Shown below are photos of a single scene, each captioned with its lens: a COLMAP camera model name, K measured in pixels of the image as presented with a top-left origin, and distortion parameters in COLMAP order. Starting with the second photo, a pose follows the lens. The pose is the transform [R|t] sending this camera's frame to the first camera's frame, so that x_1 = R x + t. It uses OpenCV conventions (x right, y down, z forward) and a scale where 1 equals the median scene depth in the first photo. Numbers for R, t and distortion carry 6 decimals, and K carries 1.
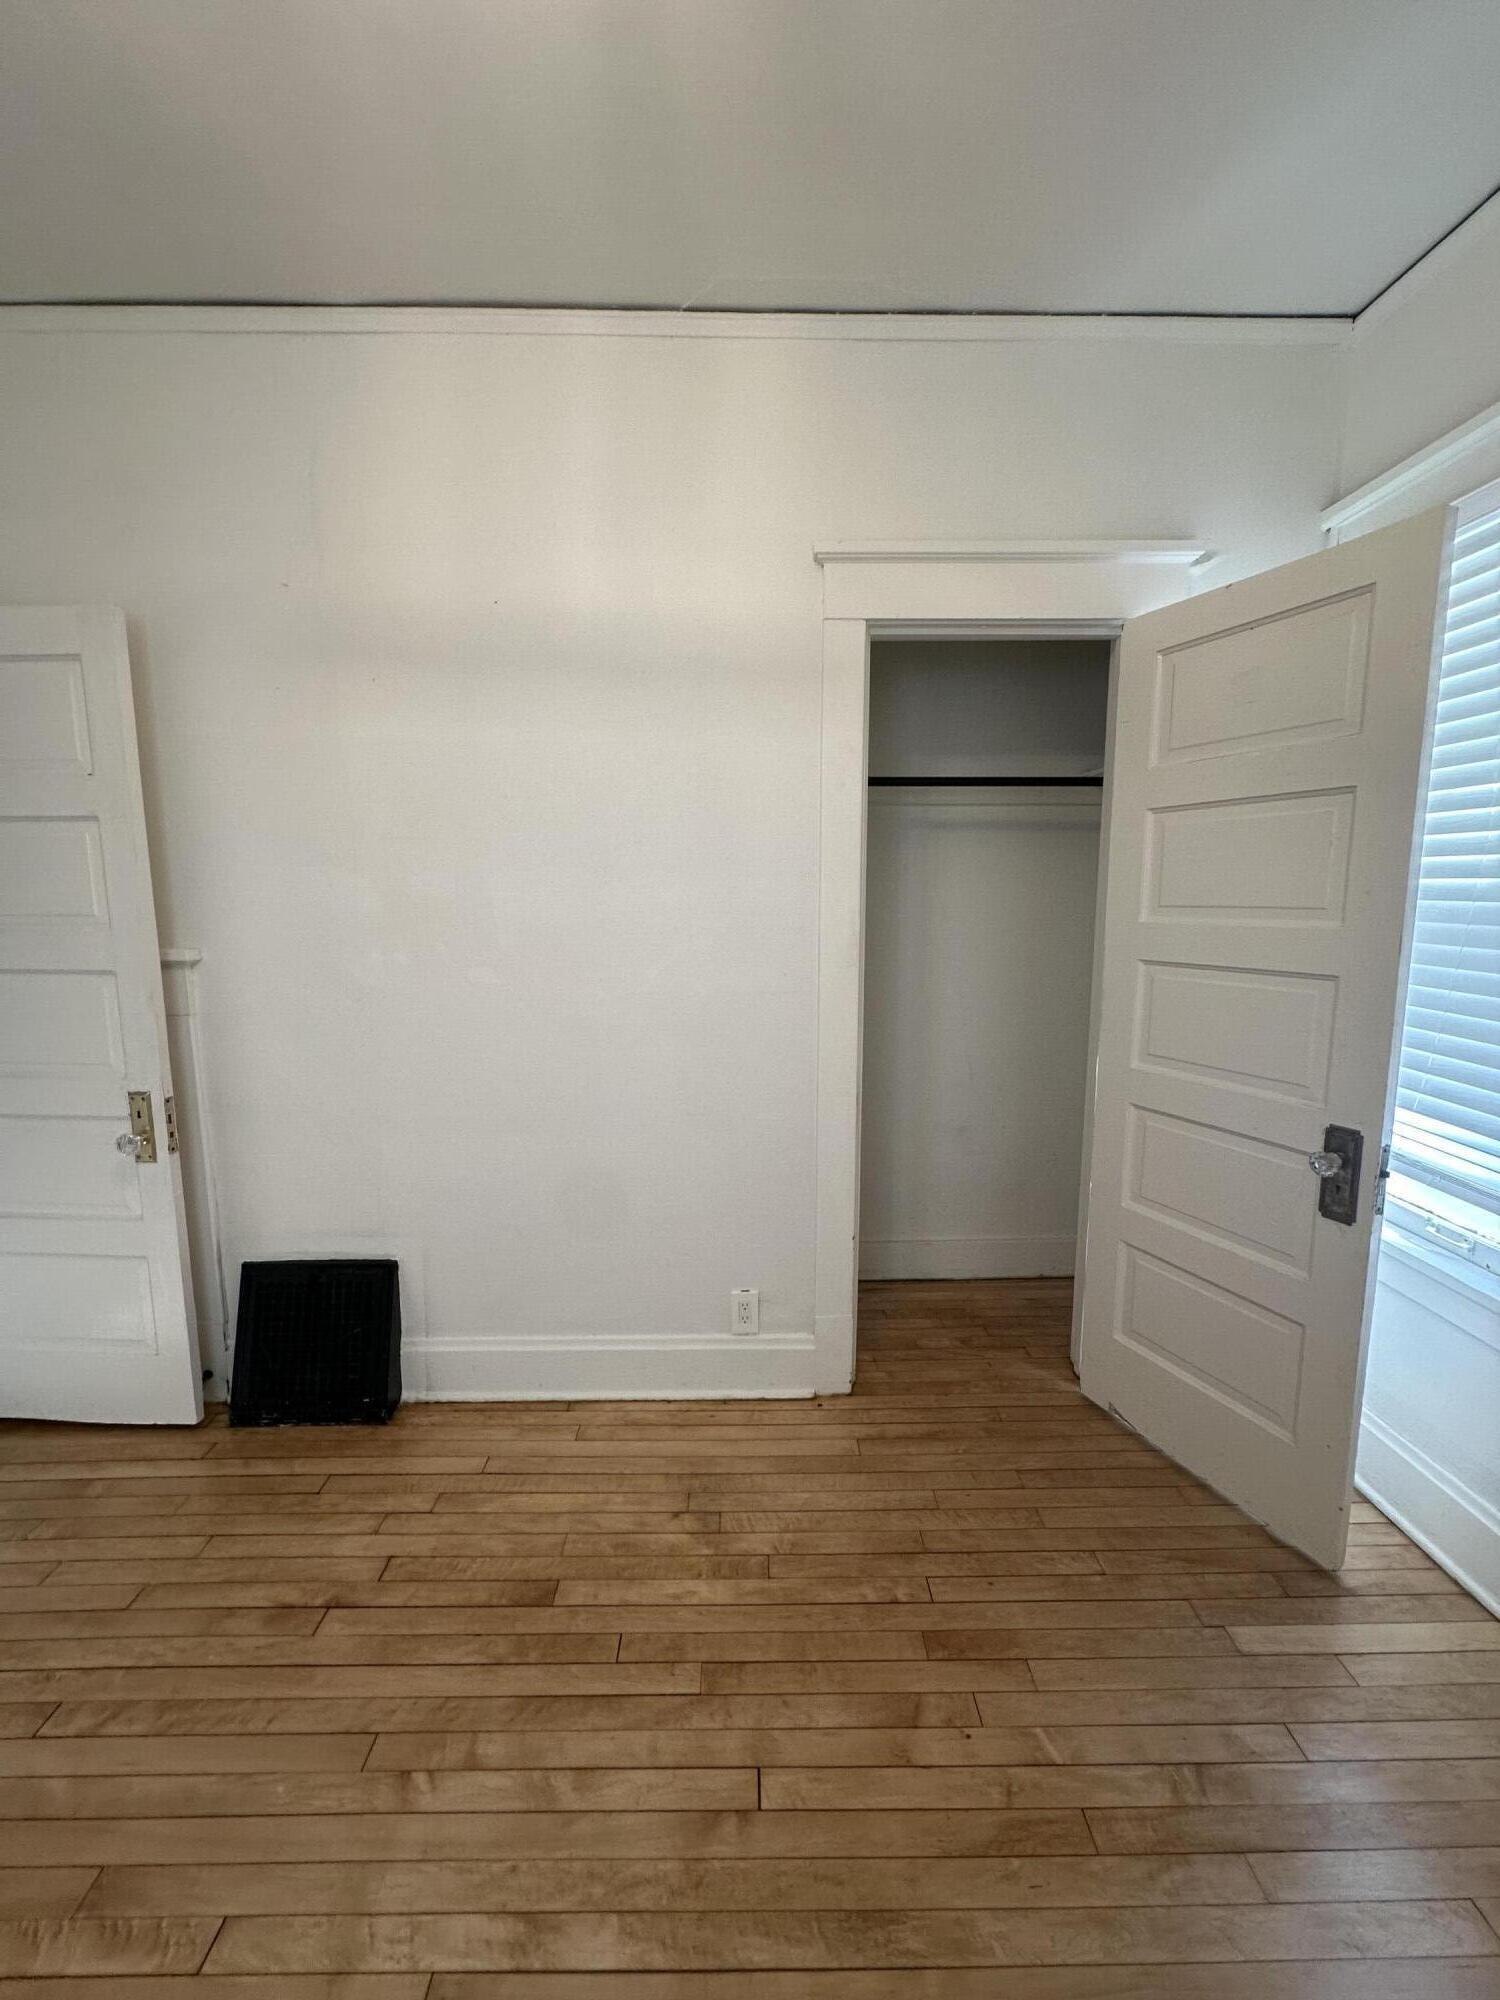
lens RADIAL K [[795.3, 0, 756.3], [0, 795.3, 998.2], [0, 0, 1]] dist [-0.002070, -0.000415]
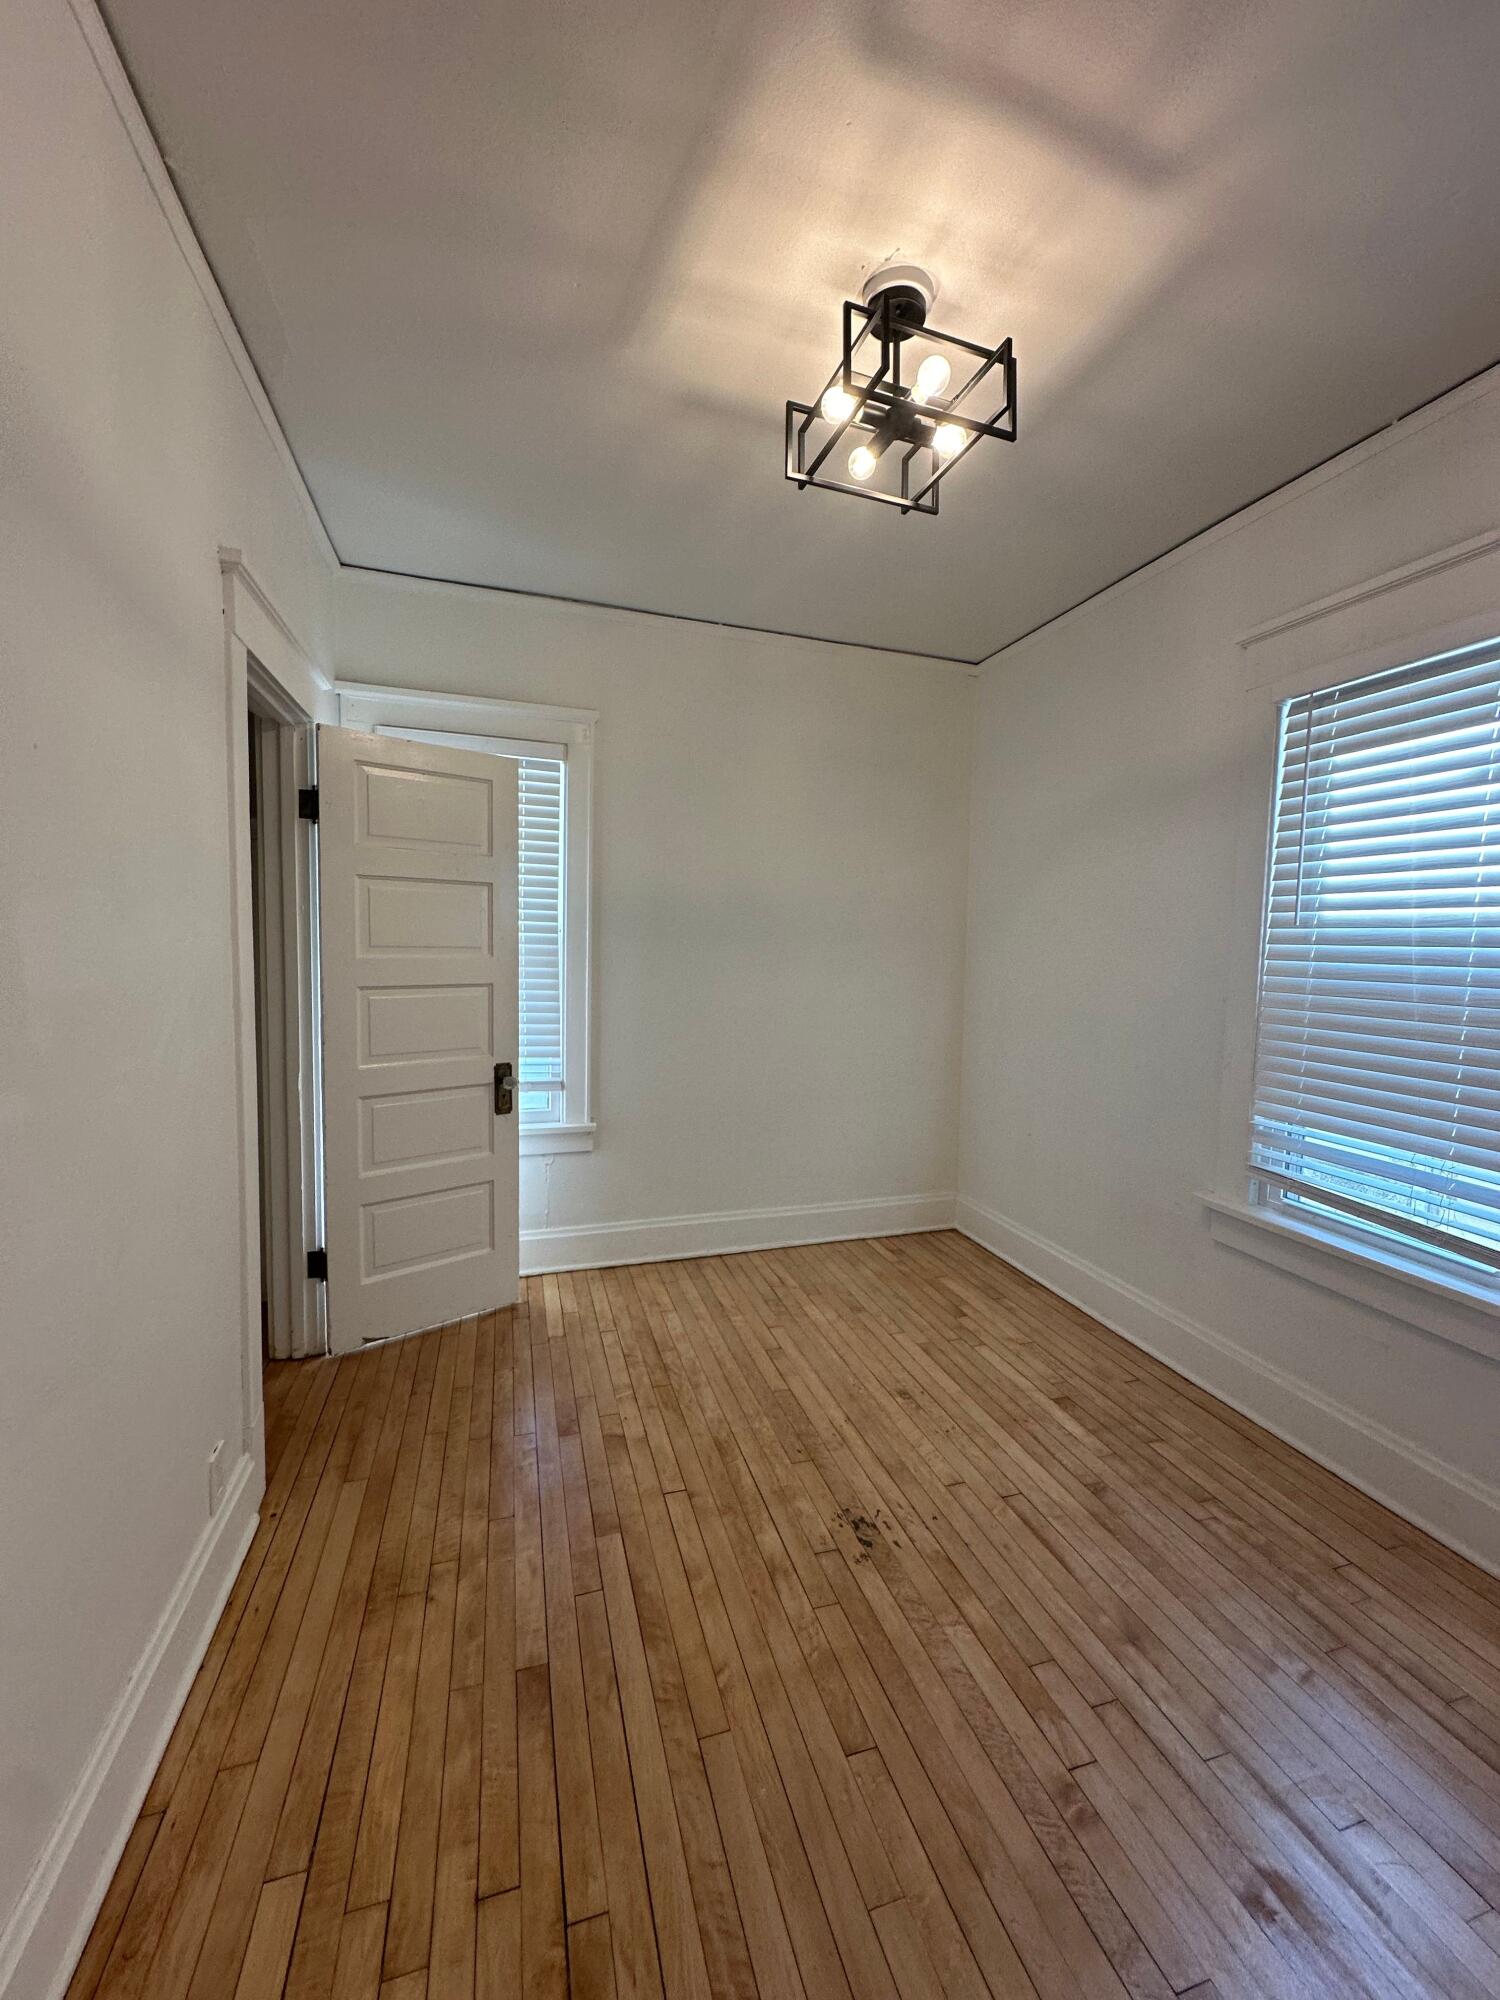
lens RADIAL K [[795.3, 0, 756.3], [0, 795.3, 998.2], [0, 0, 1]] dist [-0.002070, -0.000415]
pose [[-0.289787, -0.068613, 0.954629, -1.227458], [0.105049, 0.989121, 0.102980, -0.121627], [-0.951309, 0.130126, -0.279426, 0.936801]]
